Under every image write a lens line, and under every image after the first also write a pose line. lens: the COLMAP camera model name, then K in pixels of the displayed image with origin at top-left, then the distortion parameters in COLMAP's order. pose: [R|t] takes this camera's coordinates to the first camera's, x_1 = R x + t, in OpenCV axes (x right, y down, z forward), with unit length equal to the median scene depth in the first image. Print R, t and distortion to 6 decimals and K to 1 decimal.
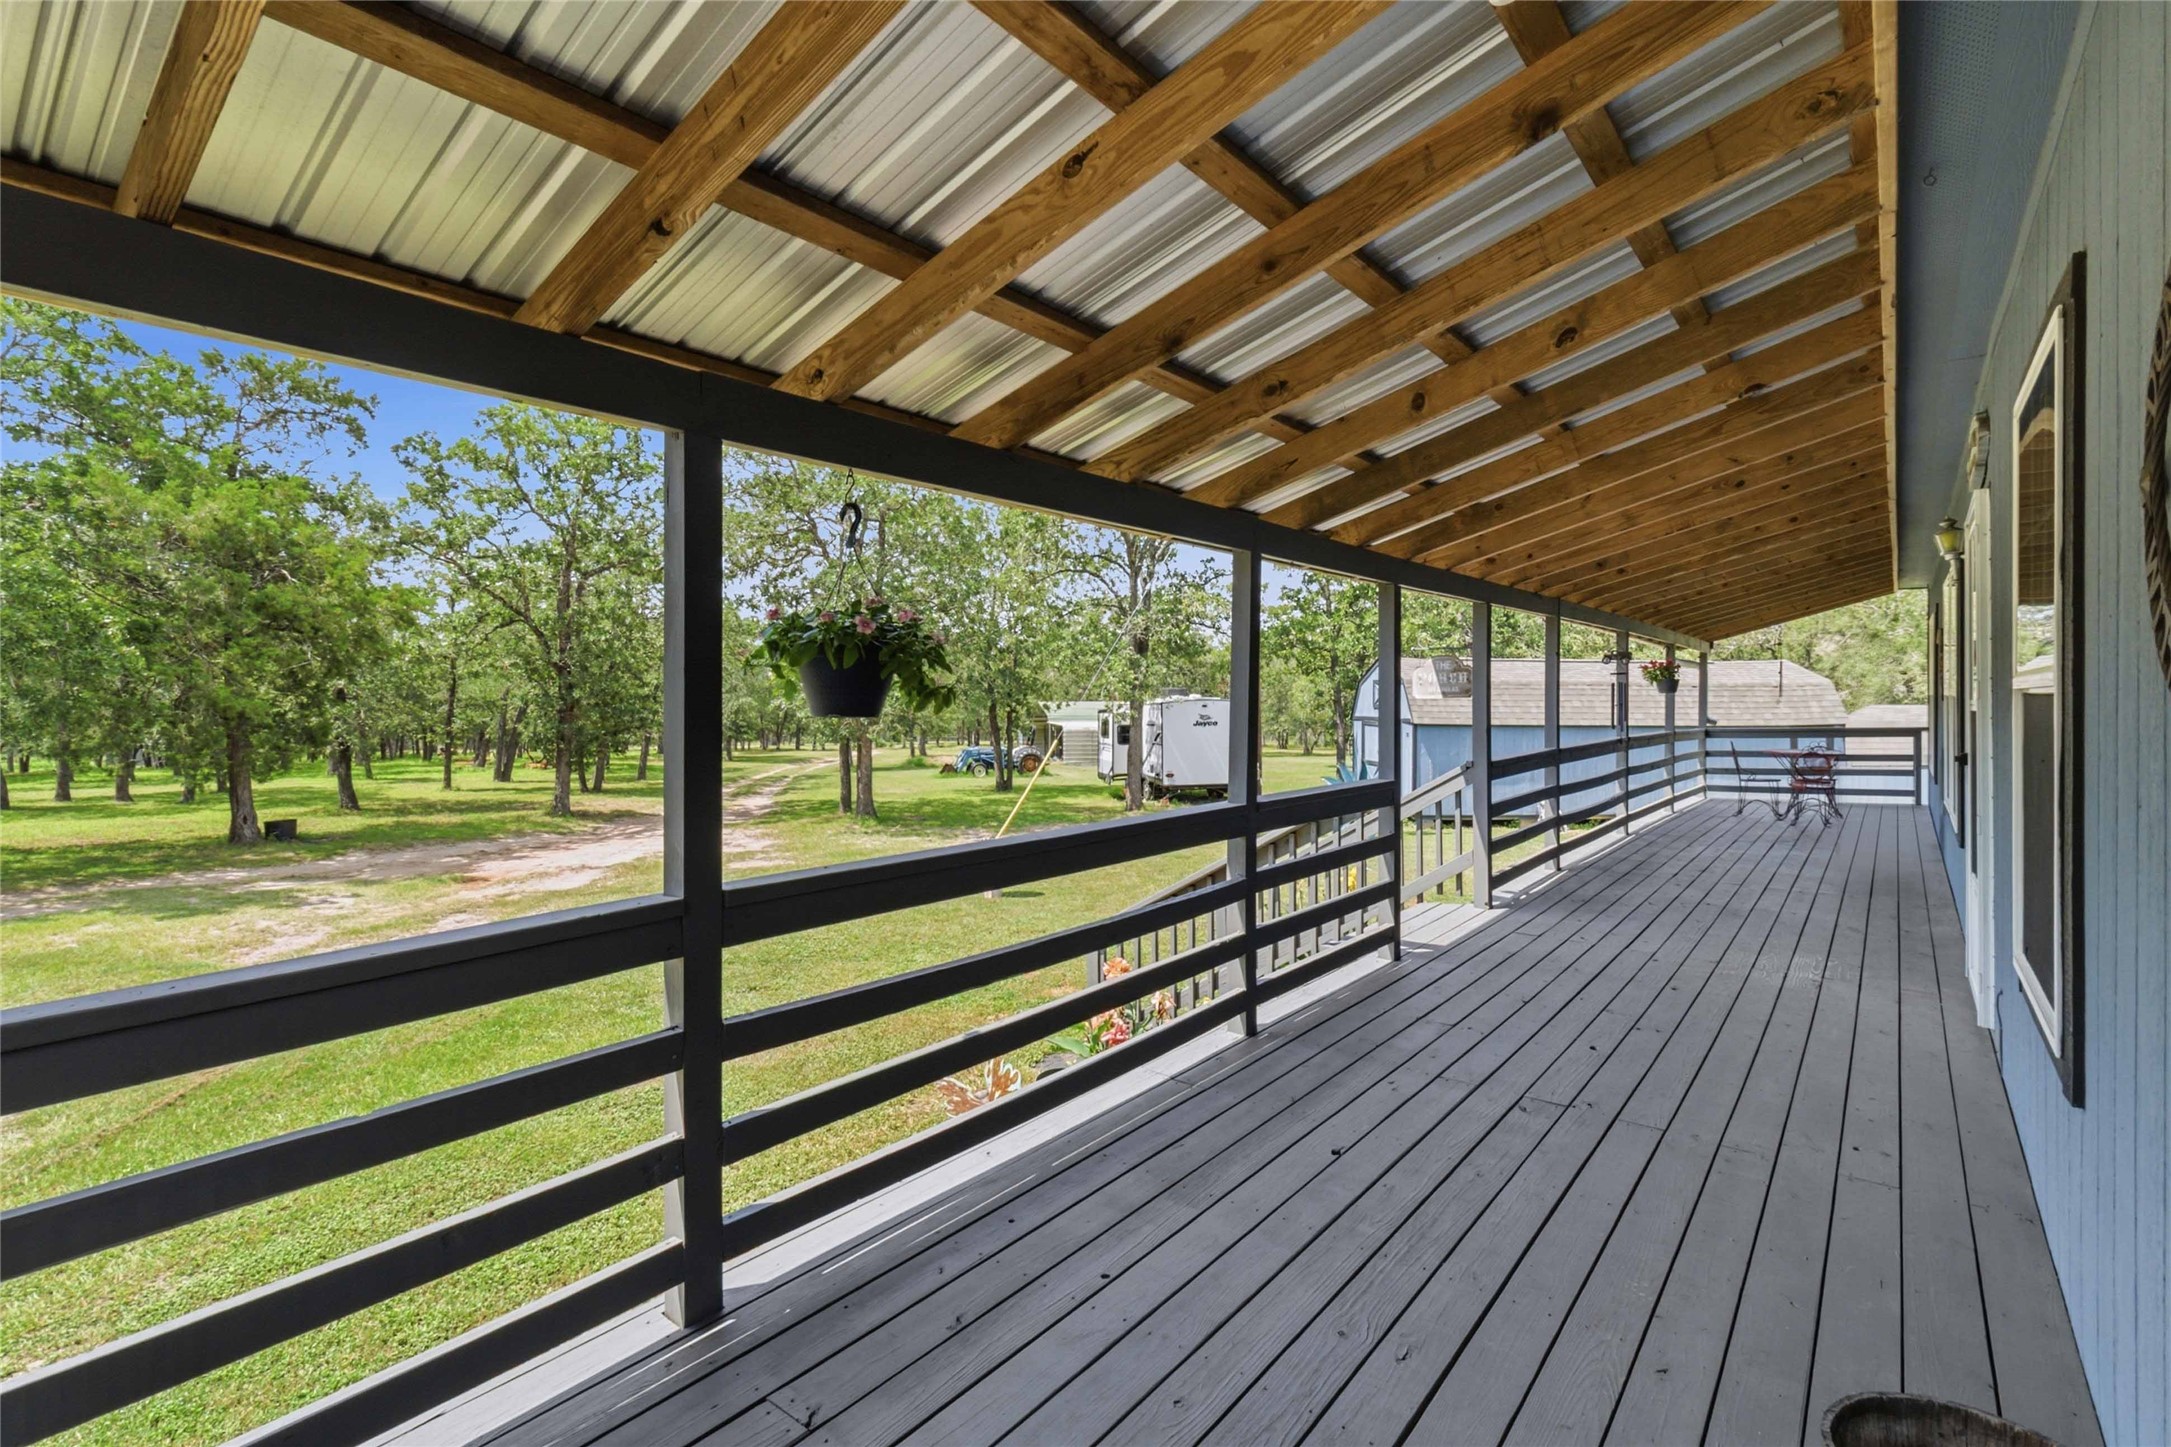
lens RADIAL K [[1023.5, 0, 1077.8], [0, 1023.5, 685.4], [0, 0, 1]] dist [0.000978, -0.000653]
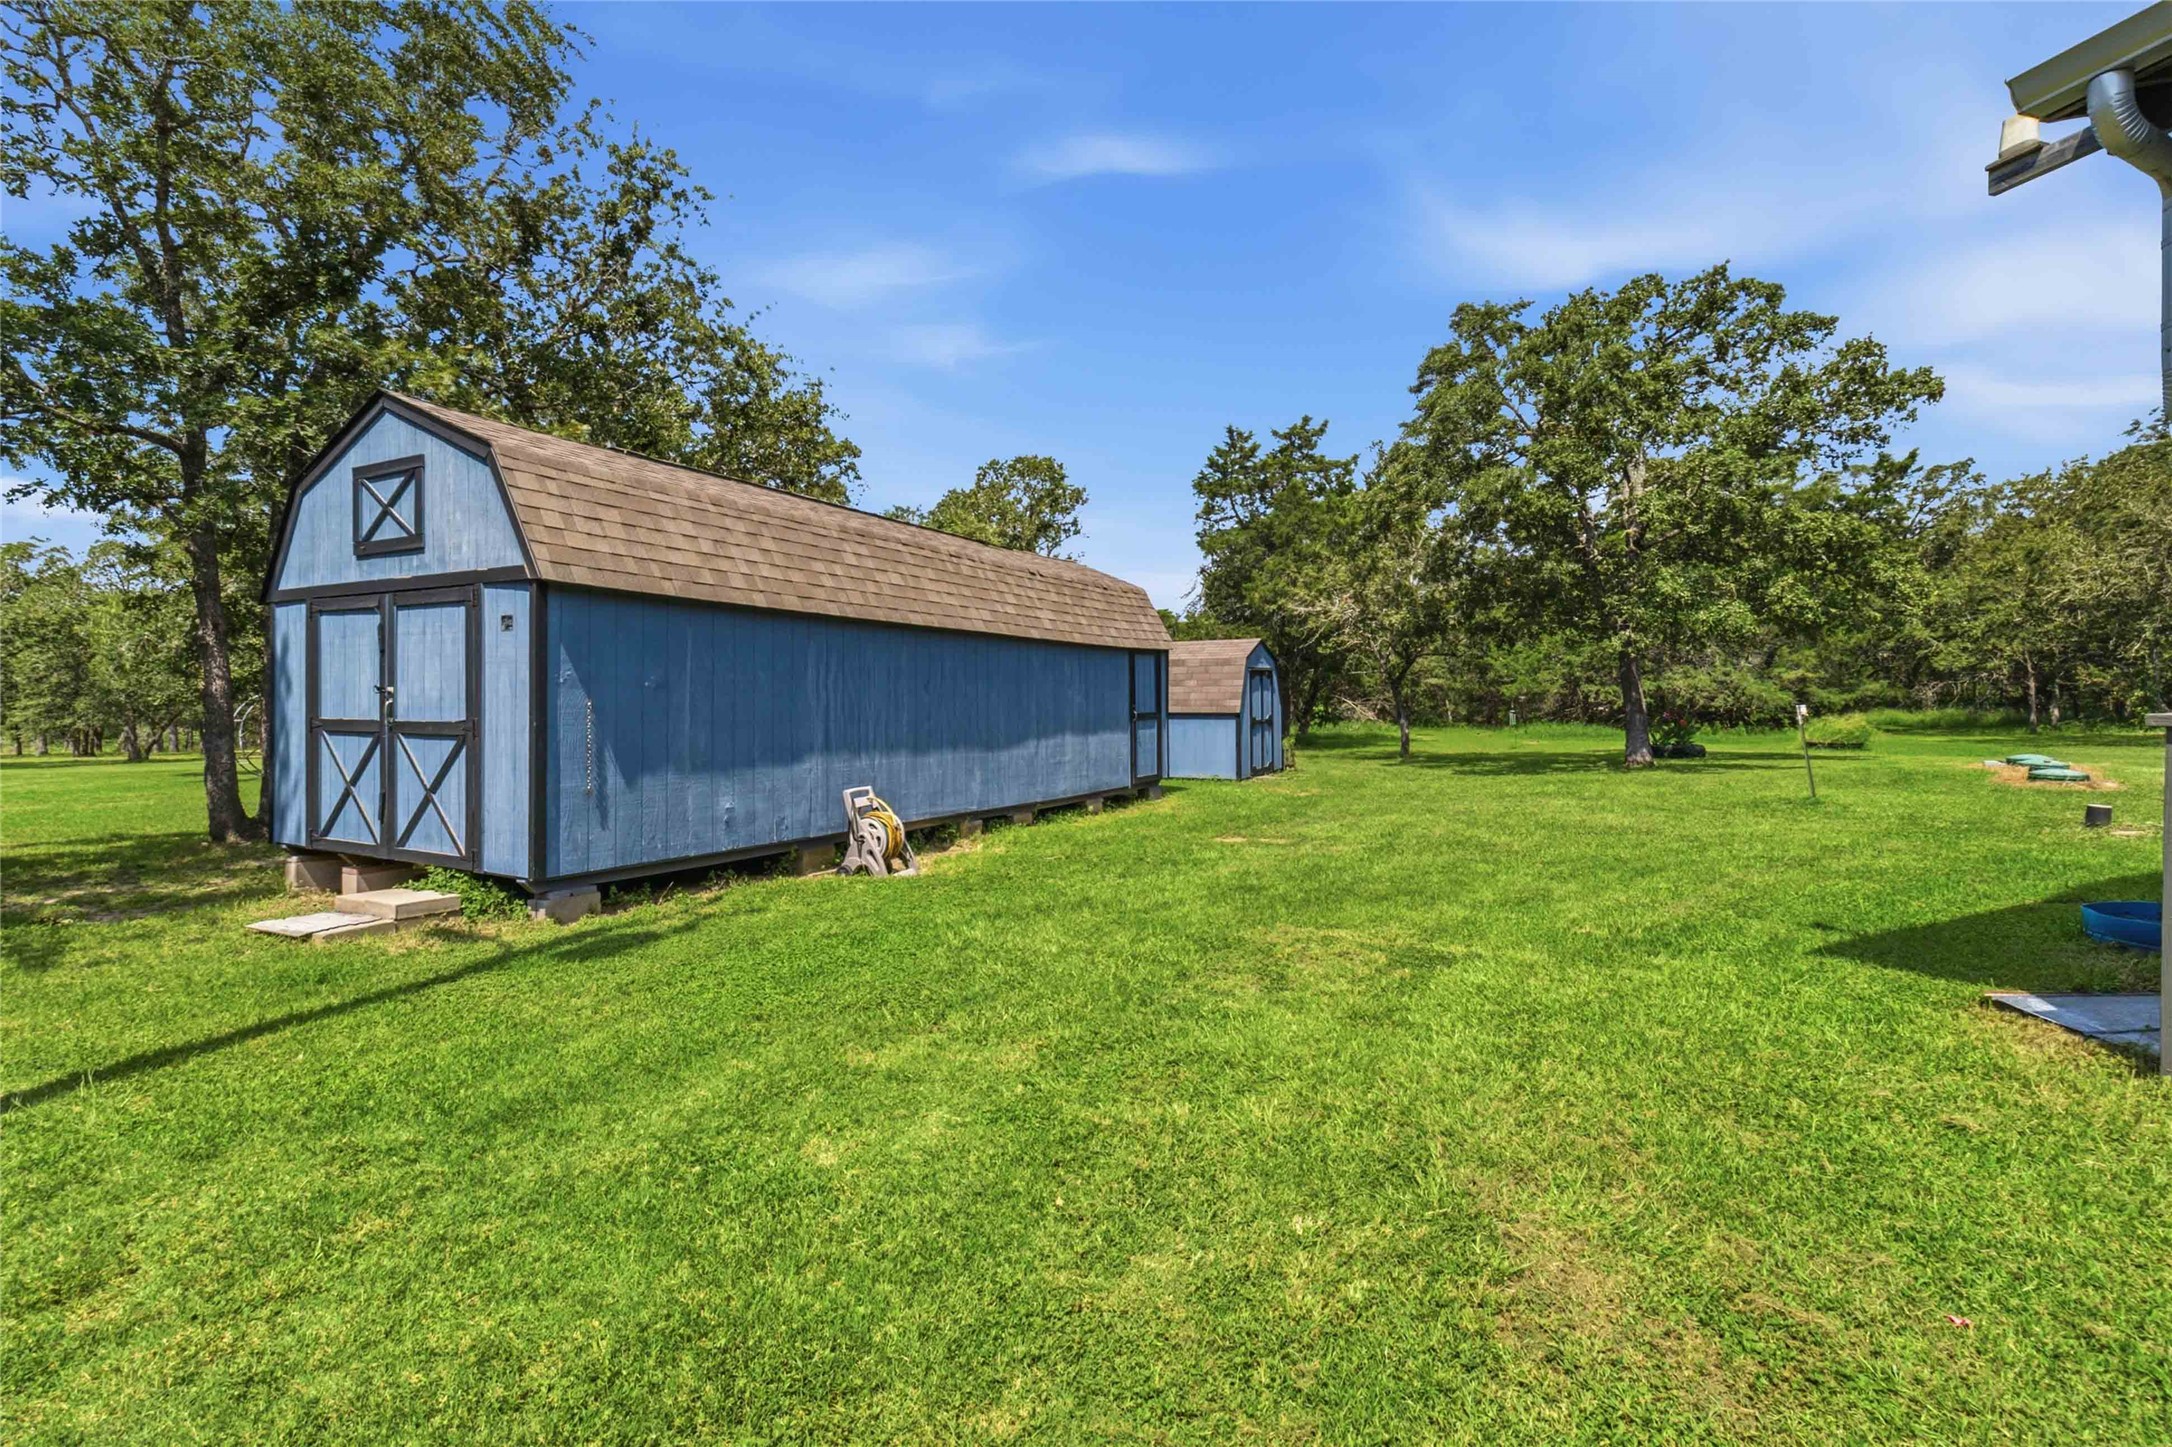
lens RADIAL K [[1023.9, 0, 1078.3], [0, 1023.9, 685.3], [0, 0, 1]] dist [0.000978, -0.000653]
pose [[0.575086, 0.002582, 0.818089, 0.153345], [-0.006113, 0.999981, 0.001141, 0.059887], [-0.818070, -0.005657, 0.575090, 0.617022]]
